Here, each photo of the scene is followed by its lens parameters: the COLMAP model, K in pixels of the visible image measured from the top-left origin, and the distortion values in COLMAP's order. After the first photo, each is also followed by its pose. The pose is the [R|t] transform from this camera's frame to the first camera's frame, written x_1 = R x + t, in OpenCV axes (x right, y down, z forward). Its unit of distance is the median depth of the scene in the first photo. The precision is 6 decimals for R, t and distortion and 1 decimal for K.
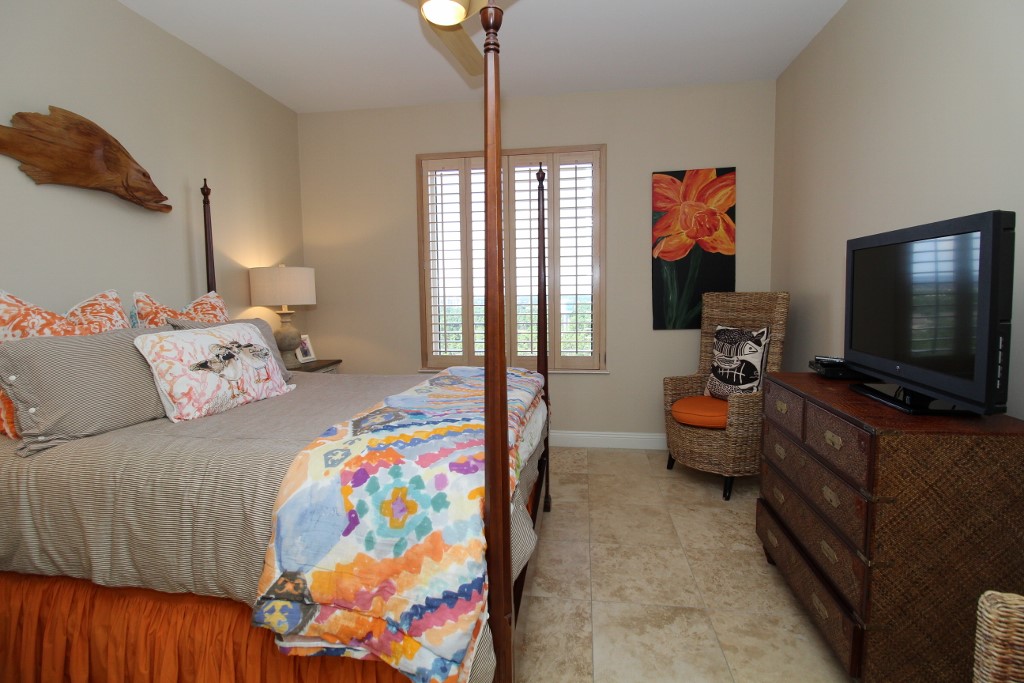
lens RADIAL K [[472.8, 0, 516.4], [0, 472.8, 330.2], [0, 0, 1]] dist [0.001638, -0.013136]
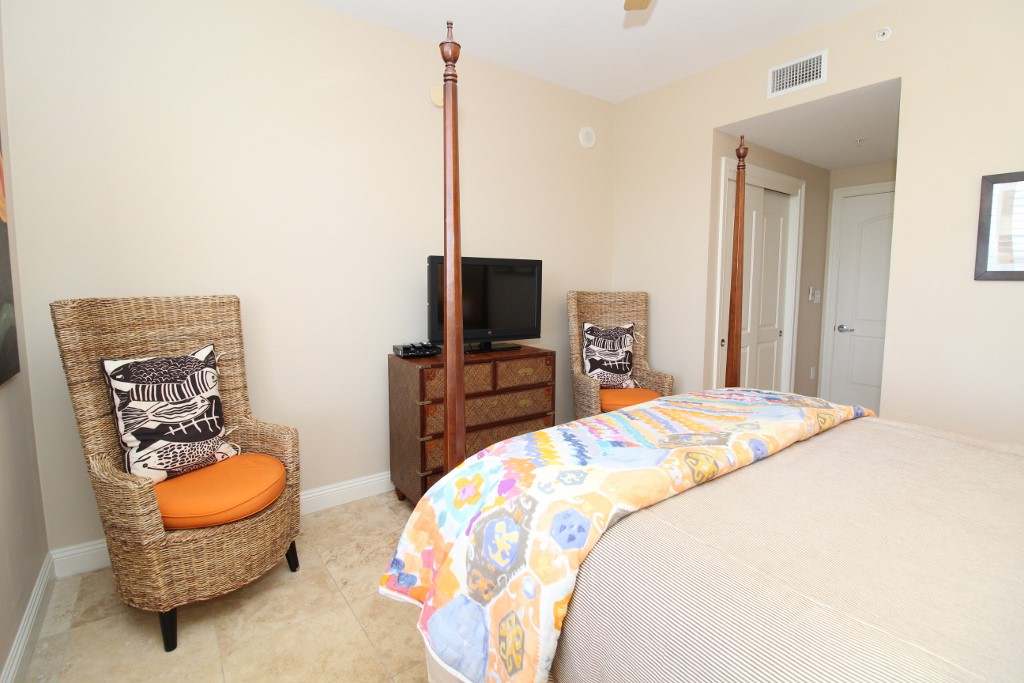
lens RADIAL K [[472.8, 0, 516.4], [0, 472.8, 330.2], [0, 0, 1]] dist [0.001638, -0.013136]
pose [[-0.705449, -0.057530, 0.706422, -0.296667], [0.066199, 0.986995, 0.146487, -0.099892], [-0.705663, 0.150103, -0.692466, 1.136624]]
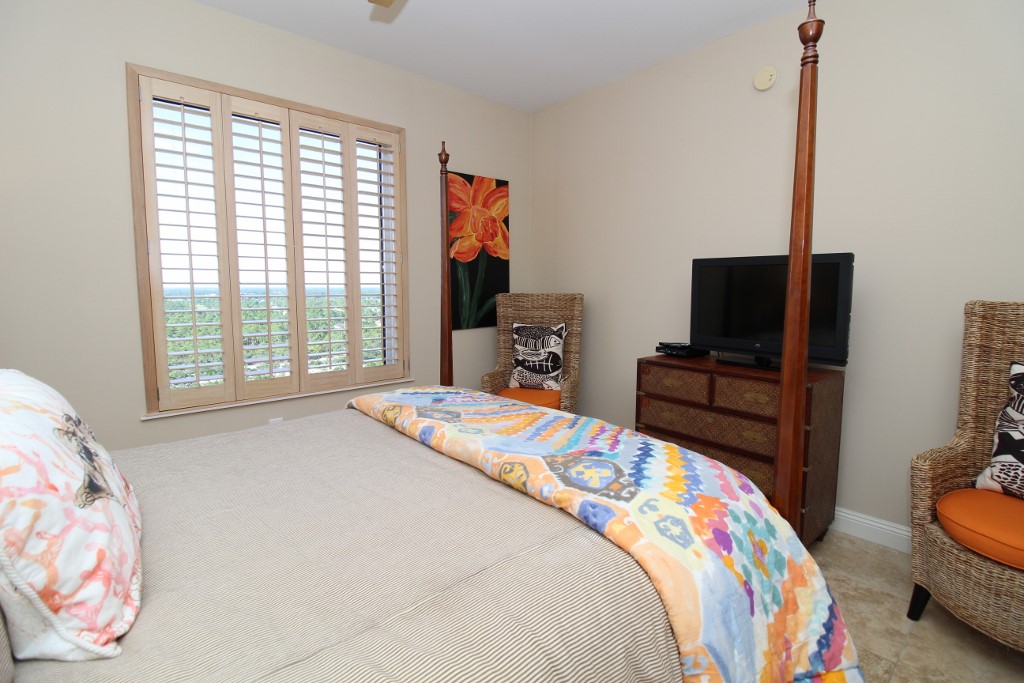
lens RADIAL K [[472.8, 0, 516.4], [0, 472.8, 330.2], [0, 0, 1]] dist [0.001638, -0.013136]
pose [[0.645881, -0.056866, 0.761317, -0.456314], [0.051304, 0.998201, 0.031036, -0.030335], [-0.761713, 0.019013, 0.647636, 0.304531]]
